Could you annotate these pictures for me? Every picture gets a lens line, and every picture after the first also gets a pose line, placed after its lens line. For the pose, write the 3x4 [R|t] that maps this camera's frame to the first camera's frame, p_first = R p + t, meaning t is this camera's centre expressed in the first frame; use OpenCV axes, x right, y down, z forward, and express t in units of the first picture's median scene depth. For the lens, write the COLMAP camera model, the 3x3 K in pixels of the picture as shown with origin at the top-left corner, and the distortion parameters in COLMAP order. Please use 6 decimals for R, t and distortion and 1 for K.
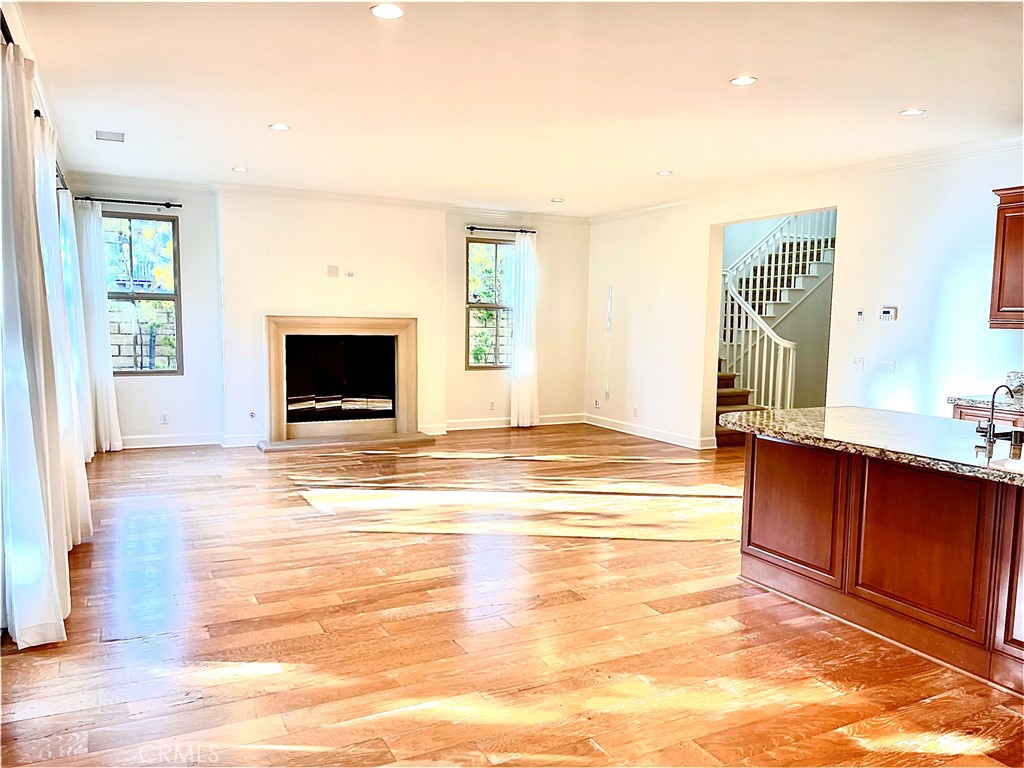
lens RADIAL K [[750.9, 0, 507.9], [0, 750.9, 386.8], [0, 0, 1]] dist [0.081486, -0.092030]
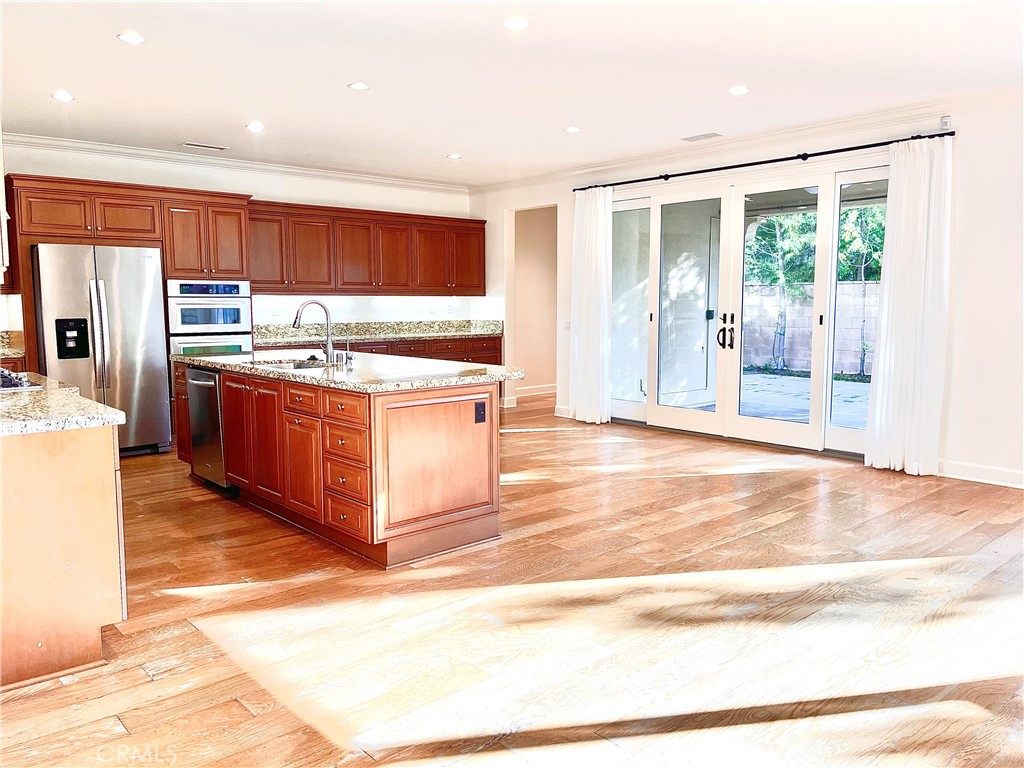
lens RADIAL K [[750.9, 0, 507.9], [0, 750.9, 386.8], [0, 0, 1]] dist [0.081486, -0.092030]
pose [[-0.966169, 0.017016, -0.257347, 0.479875], [-0.036013, 0.979145, 0.199945, -0.125567], [0.255383, 0.202448, -0.945407, 1.666170]]
